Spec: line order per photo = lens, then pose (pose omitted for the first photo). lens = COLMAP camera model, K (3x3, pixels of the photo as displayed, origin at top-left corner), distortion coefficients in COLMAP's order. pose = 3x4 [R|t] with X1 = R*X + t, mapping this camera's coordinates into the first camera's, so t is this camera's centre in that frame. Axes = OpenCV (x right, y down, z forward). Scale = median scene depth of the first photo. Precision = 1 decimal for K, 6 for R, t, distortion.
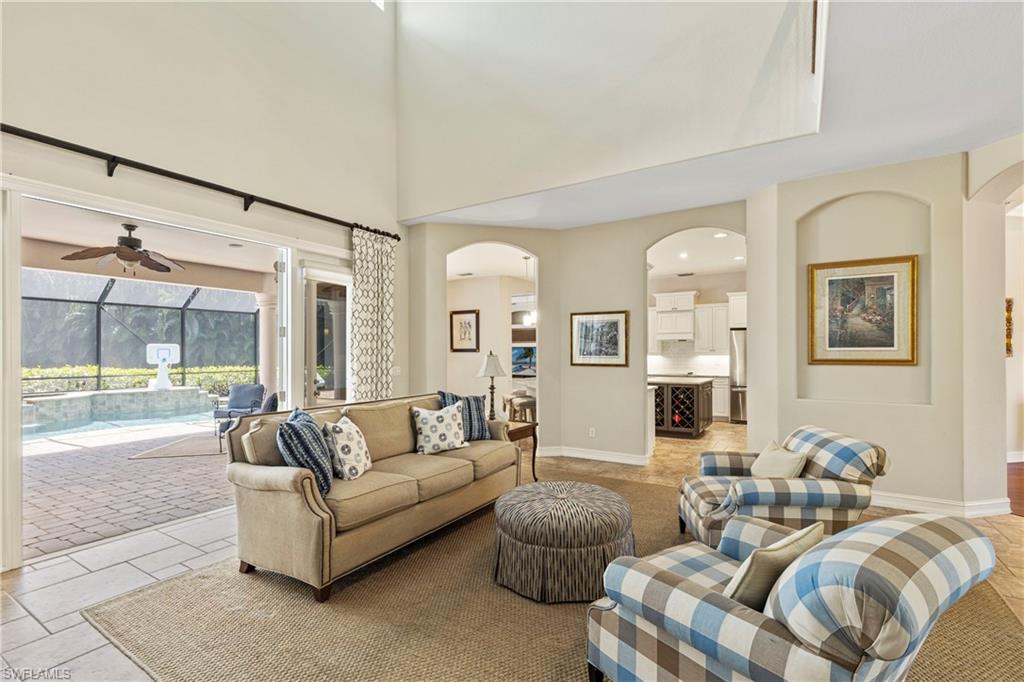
lens RADIAL K [[459.8, 0, 532.0], [0, 459.8, 342.9], [0, 0, 1]] dist [0.000216, -0.000021]
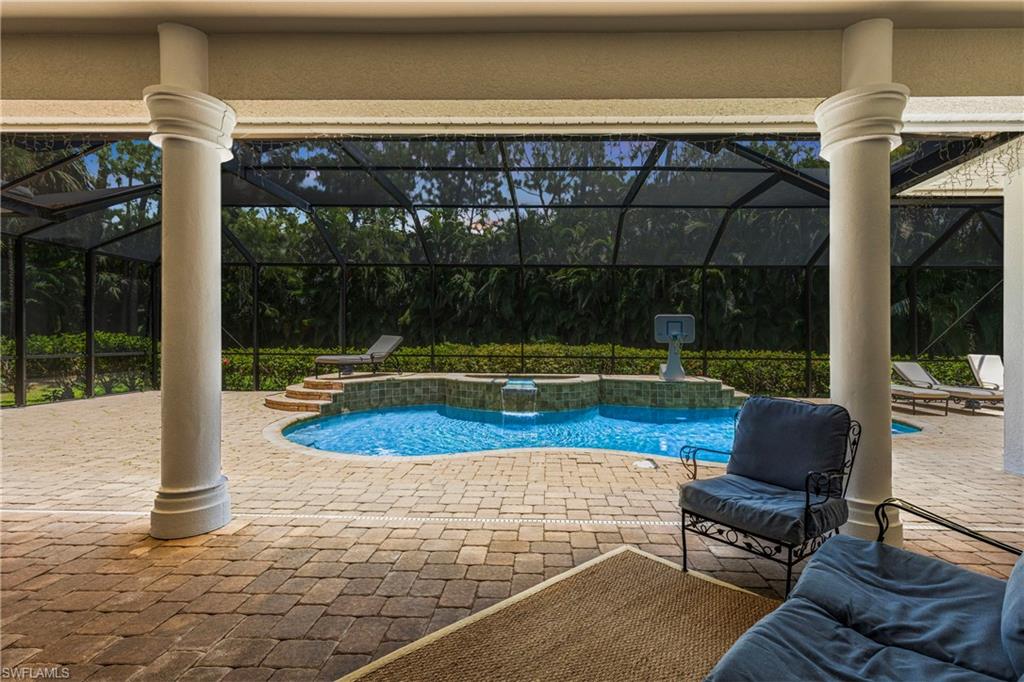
lens RADIAL K [[459.8, 0, 532.0], [0, 459.8, 342.9], [0, 0, 1]] dist [0.000216, -0.000021]
pose [[0.476646, 0.013118, -0.878997, -0.286453], [0.007468, 0.999792, 0.018971, 0.029386], [0.879063, -0.015606, 0.476449, 0.465887]]
